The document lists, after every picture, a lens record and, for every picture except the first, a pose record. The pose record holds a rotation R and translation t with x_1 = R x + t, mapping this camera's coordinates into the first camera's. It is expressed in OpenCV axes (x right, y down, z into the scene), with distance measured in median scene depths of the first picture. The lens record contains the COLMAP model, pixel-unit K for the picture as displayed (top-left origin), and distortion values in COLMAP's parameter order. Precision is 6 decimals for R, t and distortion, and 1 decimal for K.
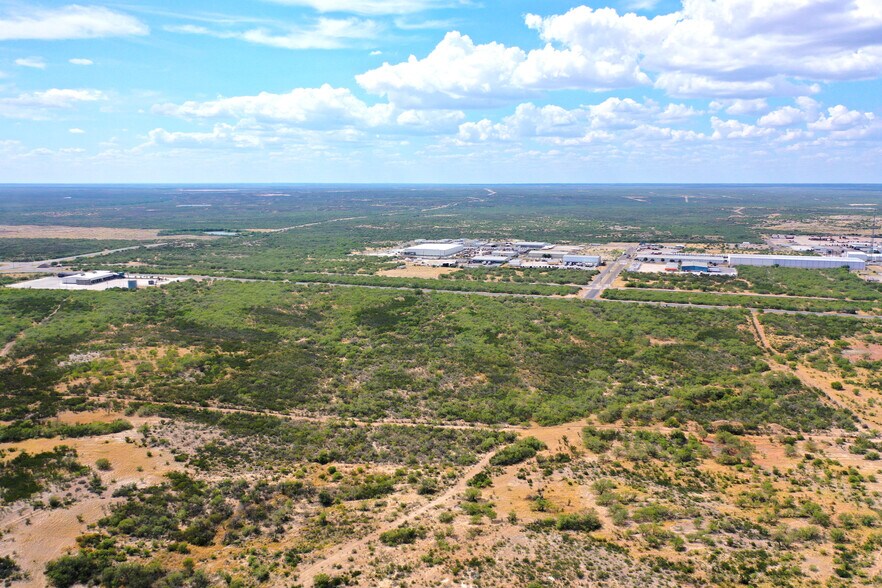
lens RADIAL K [[736.8, 0, 441.8], [0, 736.8, 183.2], [0, 0, 1]] dist [-0.011403, 0.000211]
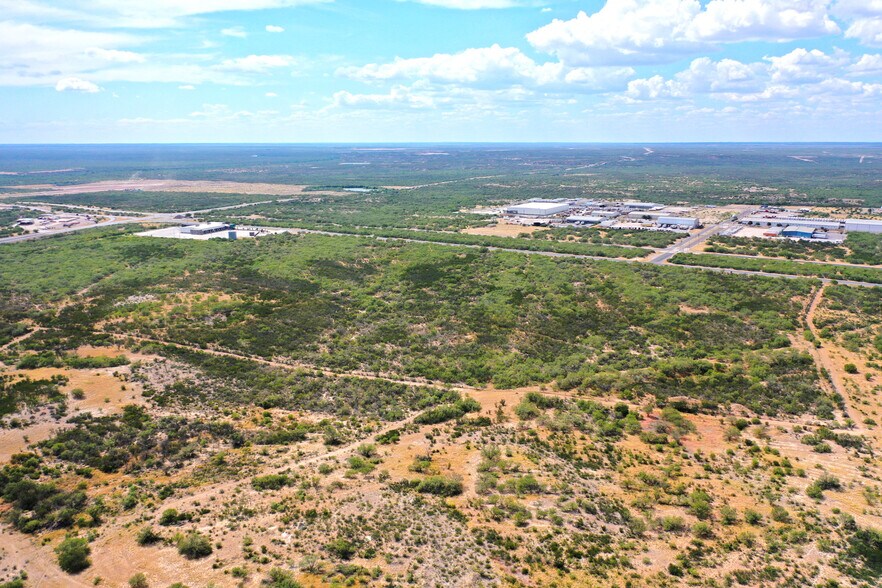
lens RADIAL K [[736.8, 0, 441.8], [0, 736.8, 183.2], [0, 0, 1]] dist [-0.011403, 0.000211]
pose [[0.976309, 0.011146, -0.216095, 0.193787], [0.000854, 0.998466, 0.055359, 0.004242], [0.216381, -0.054232, 0.974802, 0.037700]]
